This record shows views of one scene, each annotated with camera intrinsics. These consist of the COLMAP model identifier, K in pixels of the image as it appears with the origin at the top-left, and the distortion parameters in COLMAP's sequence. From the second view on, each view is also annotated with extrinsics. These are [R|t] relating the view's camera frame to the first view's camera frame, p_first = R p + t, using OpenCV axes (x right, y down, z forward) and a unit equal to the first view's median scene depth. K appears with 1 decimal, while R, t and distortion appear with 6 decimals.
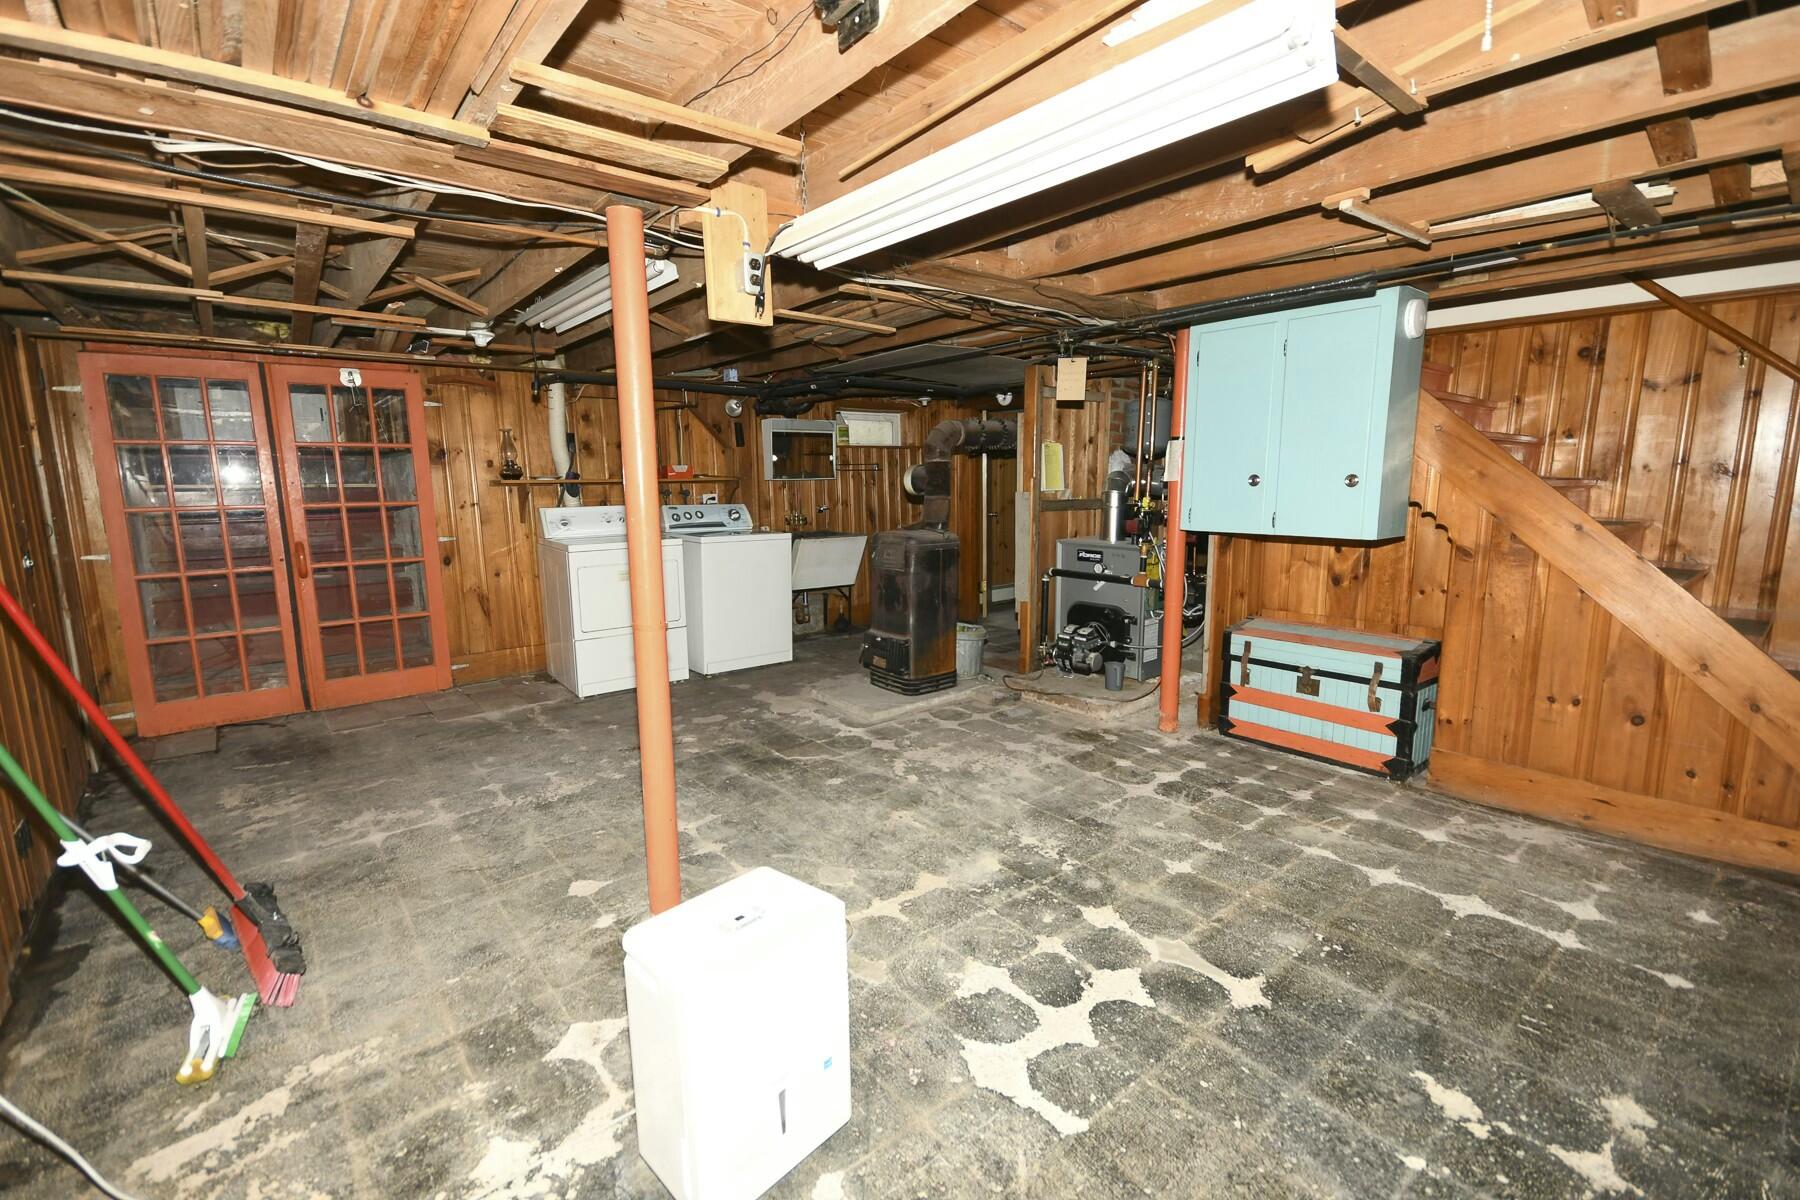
lens RADIAL K [[785.1, 0, 891.4], [0, 785.1, 604.0], [0, 0, 1]] dist [0.033429, -0.017129]
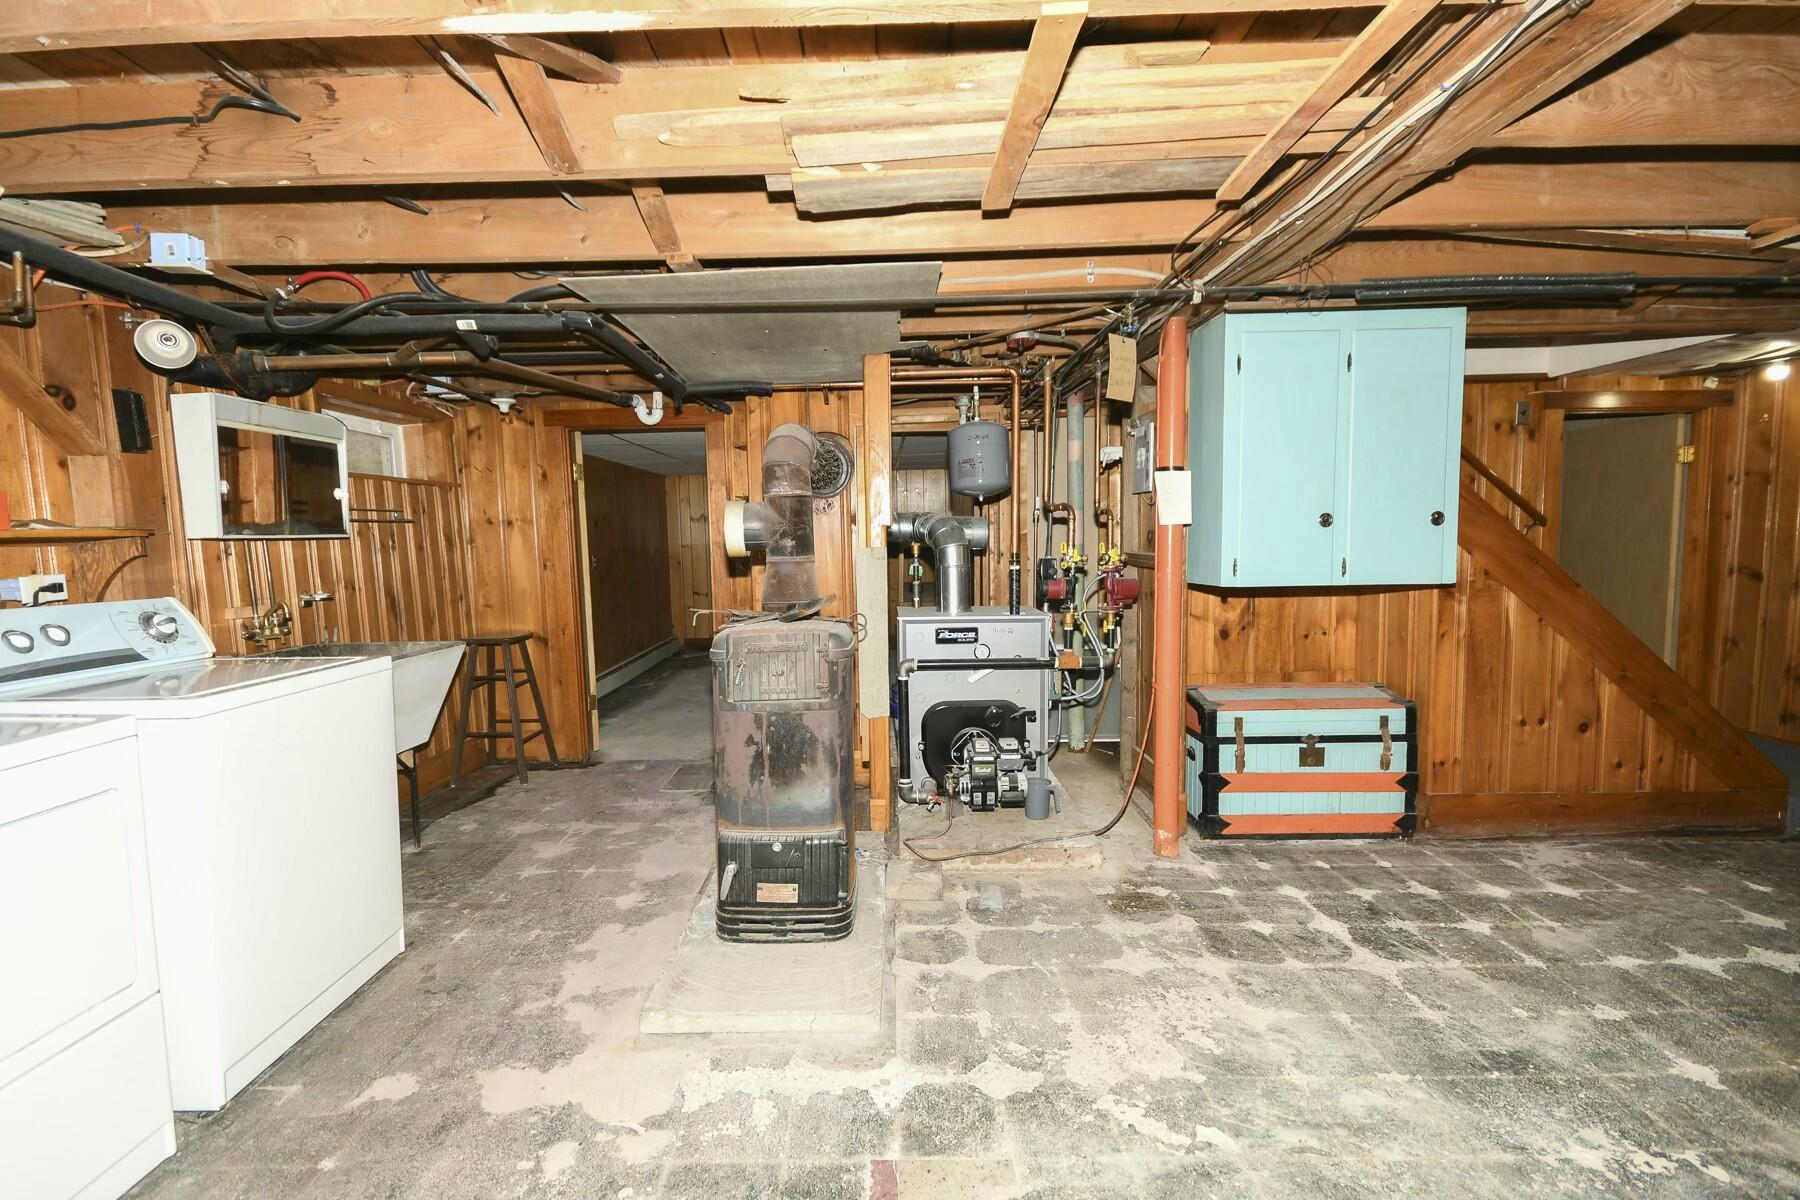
lens RADIAL K [[785.1, 0, 891.4], [0, 785.1, 604.0], [0, 0, 1]] dist [0.033429, -0.017129]
pose [[0.640558, -0.070995, 0.764621, -0.412549], [0.138062, 0.990139, -0.023727, -0.103156], [-0.755397, 0.120764, 0.644043, 0.751994]]
